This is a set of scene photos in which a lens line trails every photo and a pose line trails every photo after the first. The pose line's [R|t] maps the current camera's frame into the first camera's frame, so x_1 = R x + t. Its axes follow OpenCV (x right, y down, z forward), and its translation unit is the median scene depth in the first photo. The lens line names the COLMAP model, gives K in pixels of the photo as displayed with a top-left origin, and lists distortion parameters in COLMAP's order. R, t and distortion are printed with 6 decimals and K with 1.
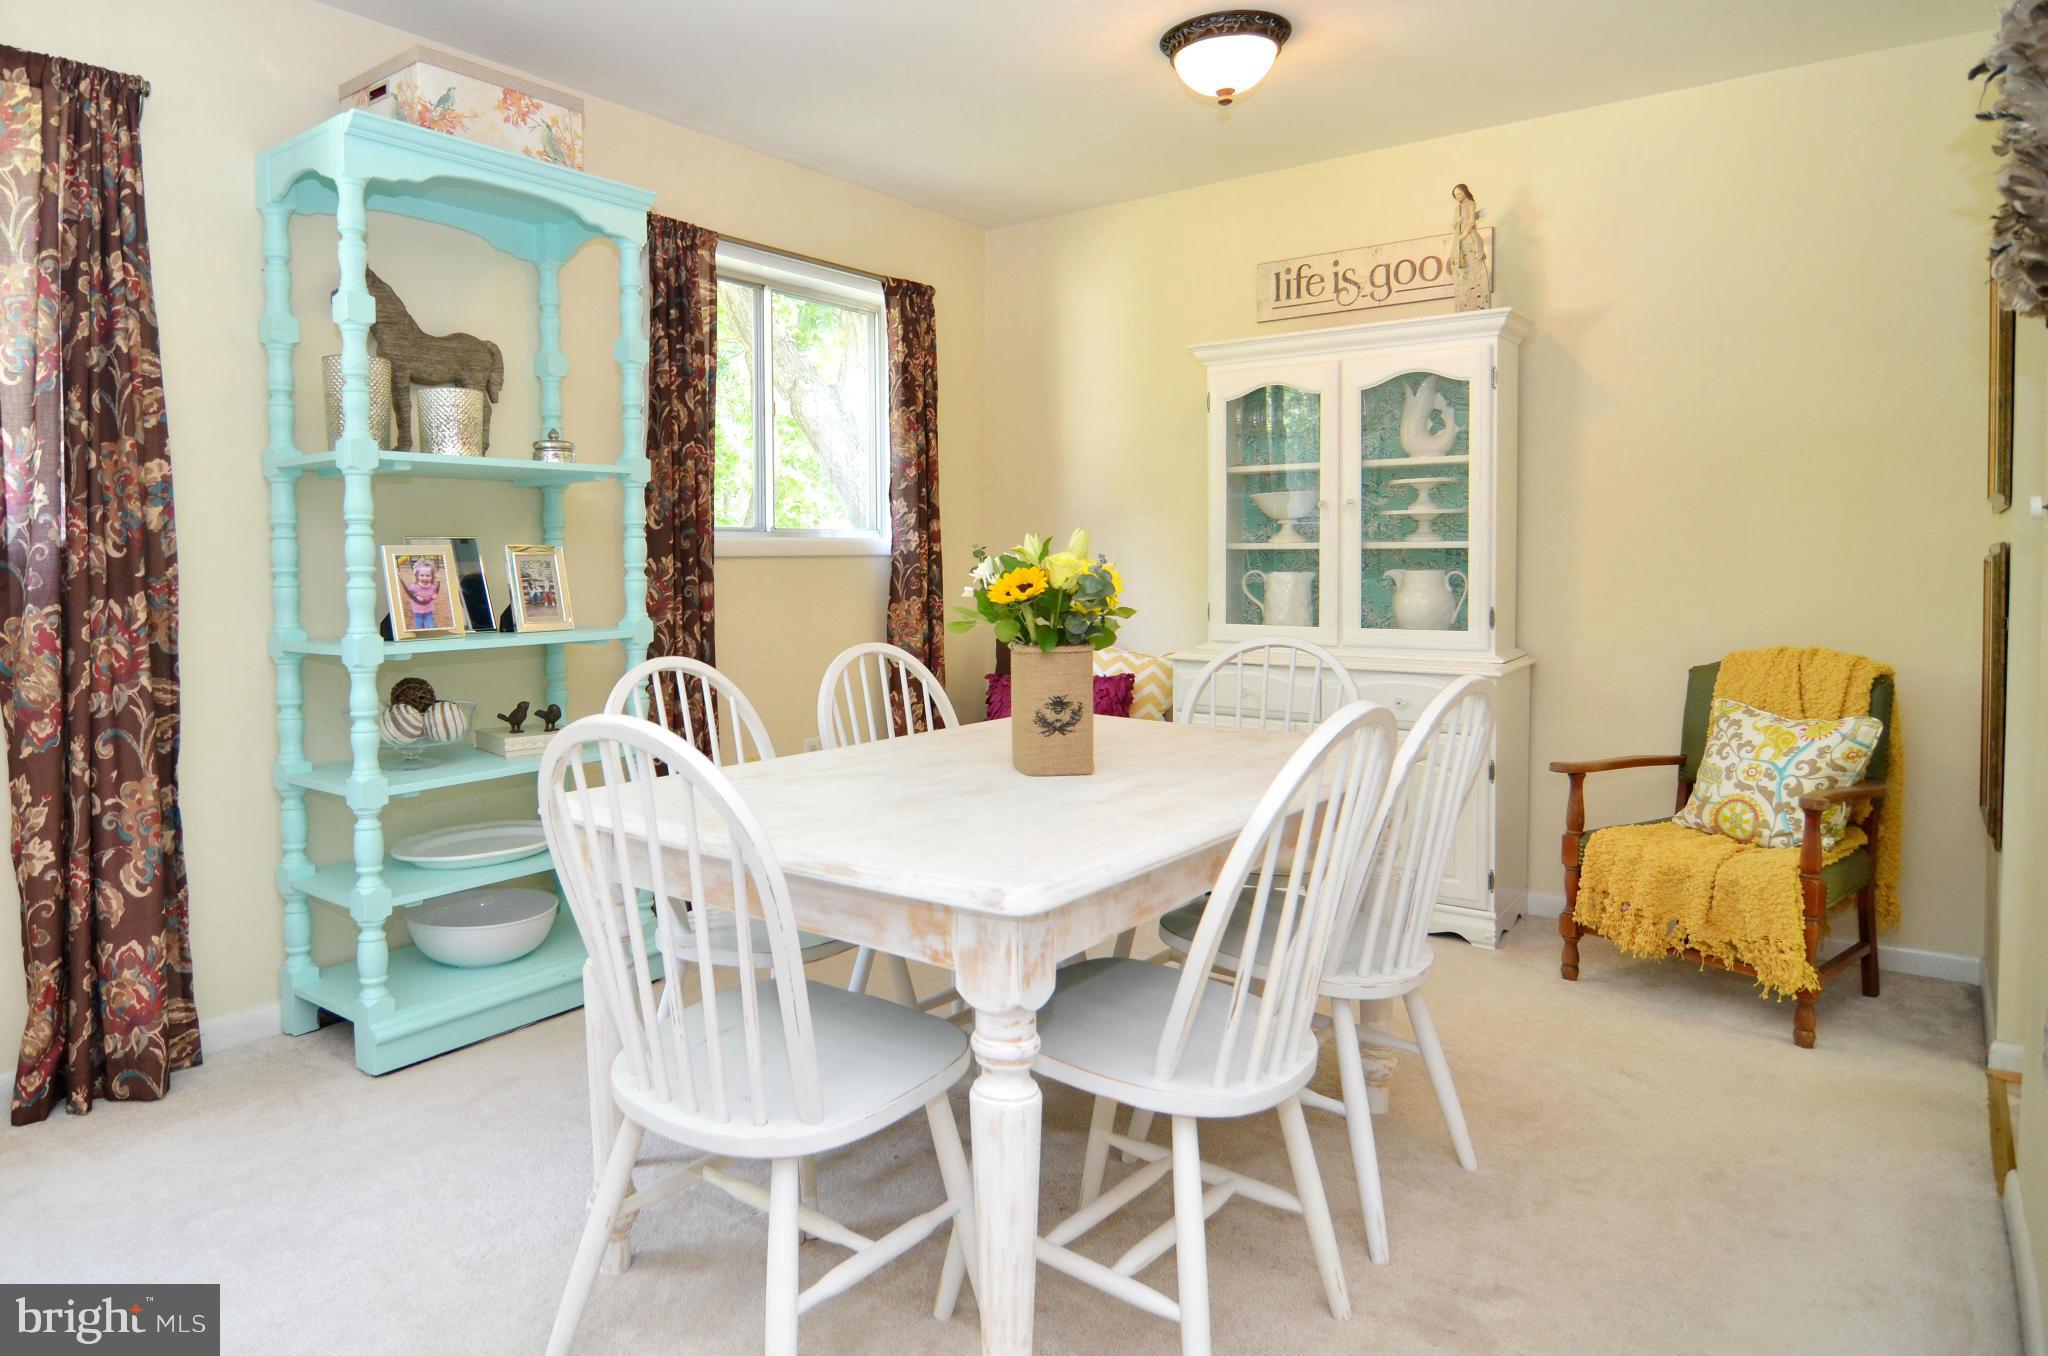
lens RADIAL K [[1226.2, 0, 1022.7], [0, 1226.2, 638.6], [0, 0, 1]] dist [-0.002498, -0.001232]
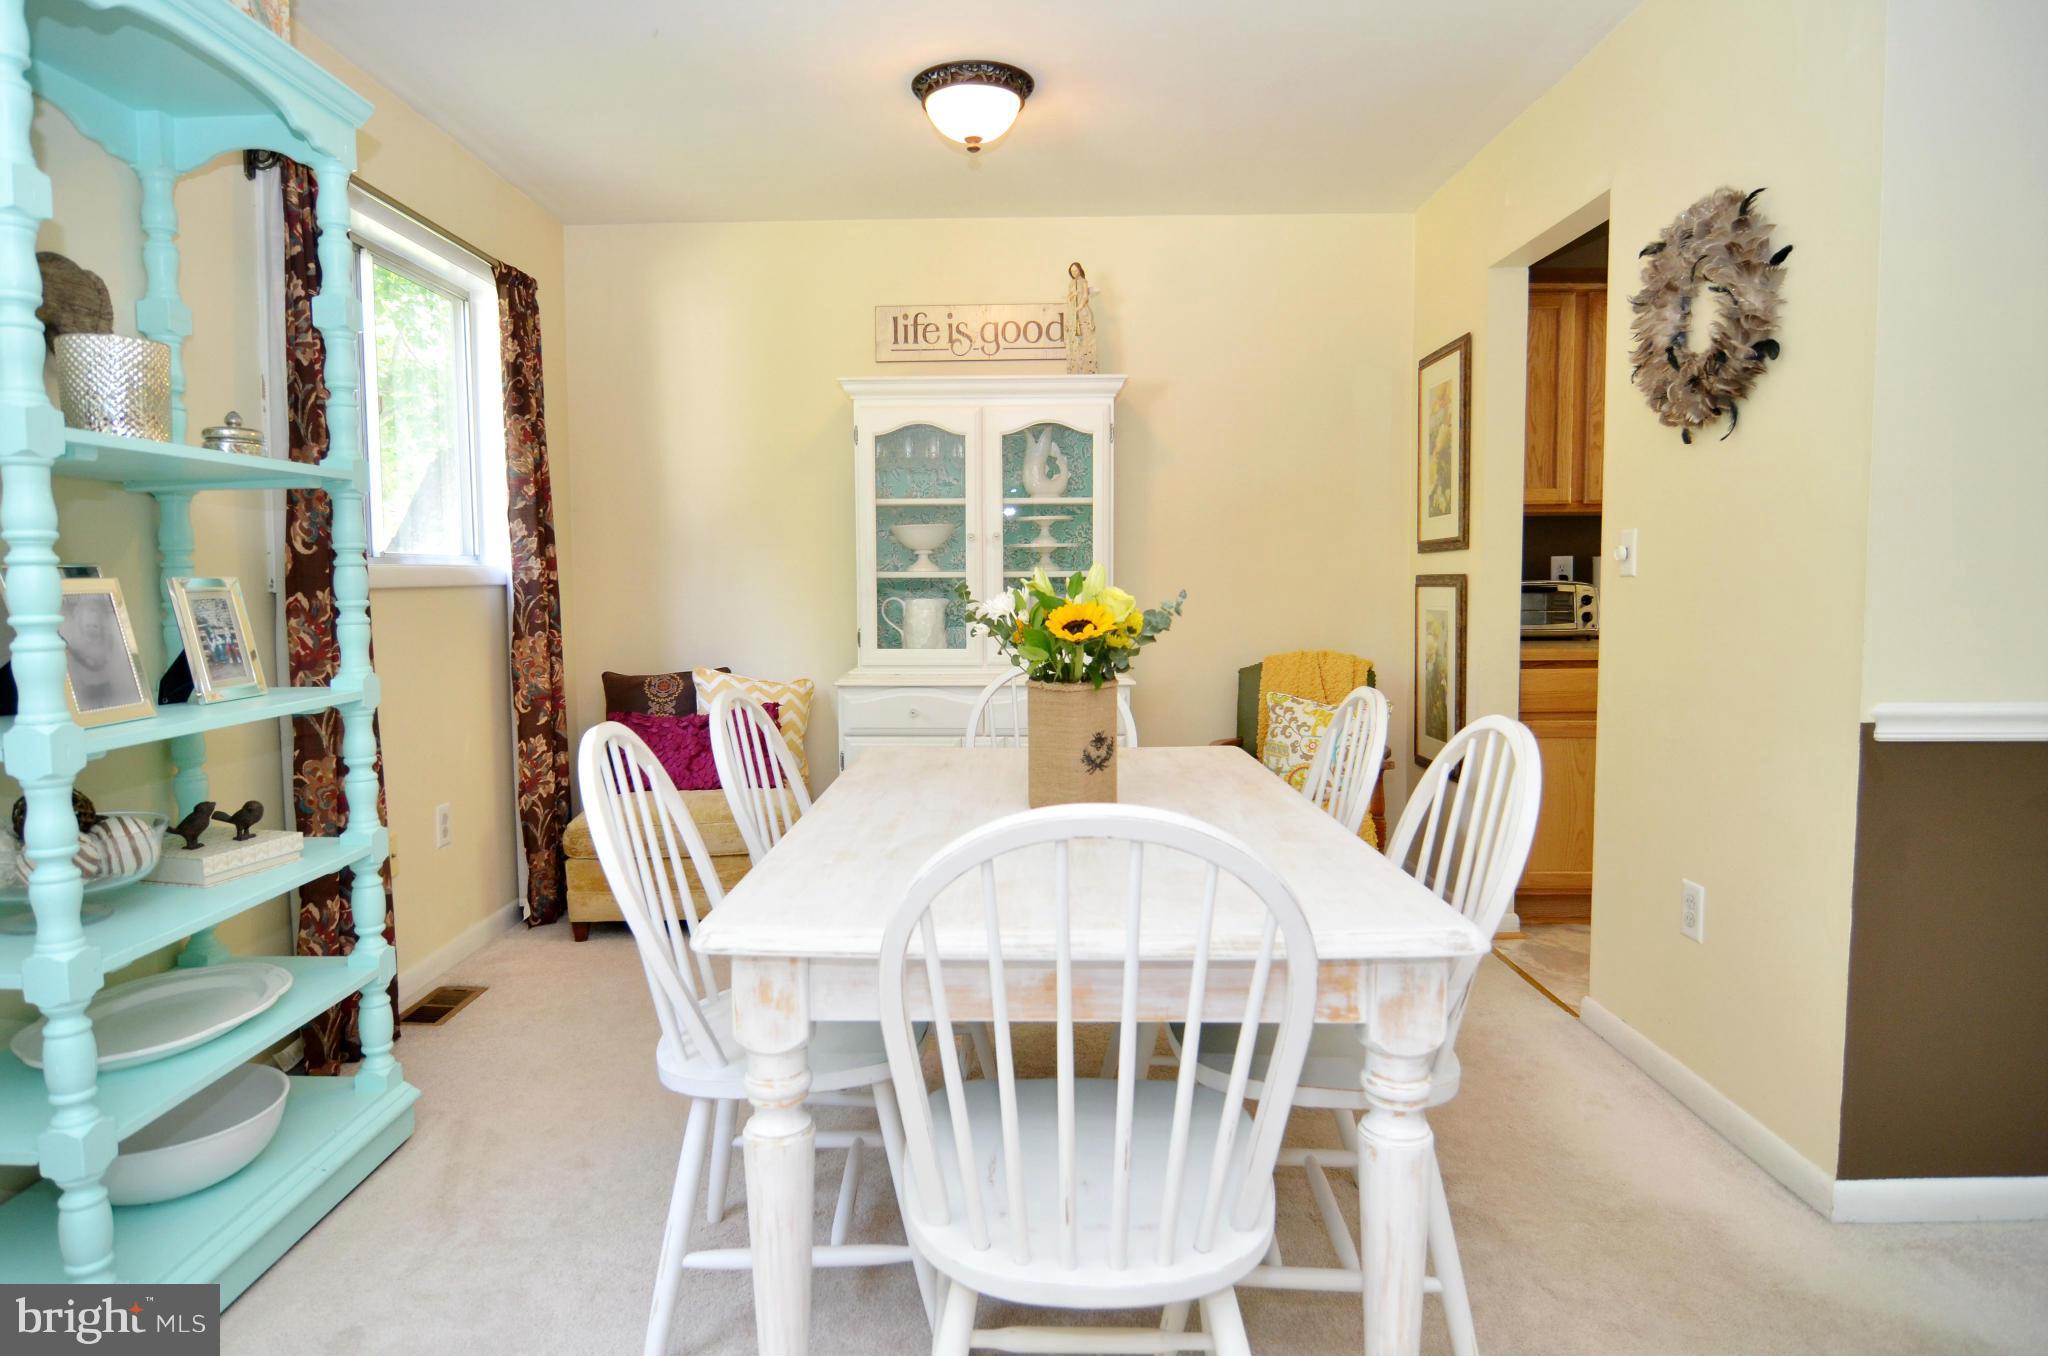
lens RADIAL K [[1101.3, 0, 1007.5], [0, 1101.3, 678.2], [0, 0, 1]] dist [-0.004170, -0.006117]
pose [[0.814392, -0.053913, 0.577805, -0.303824], [0.040158, 0.998524, 0.036569, -0.018169], [-0.578924, -0.006578, 0.815355, 0.177295]]
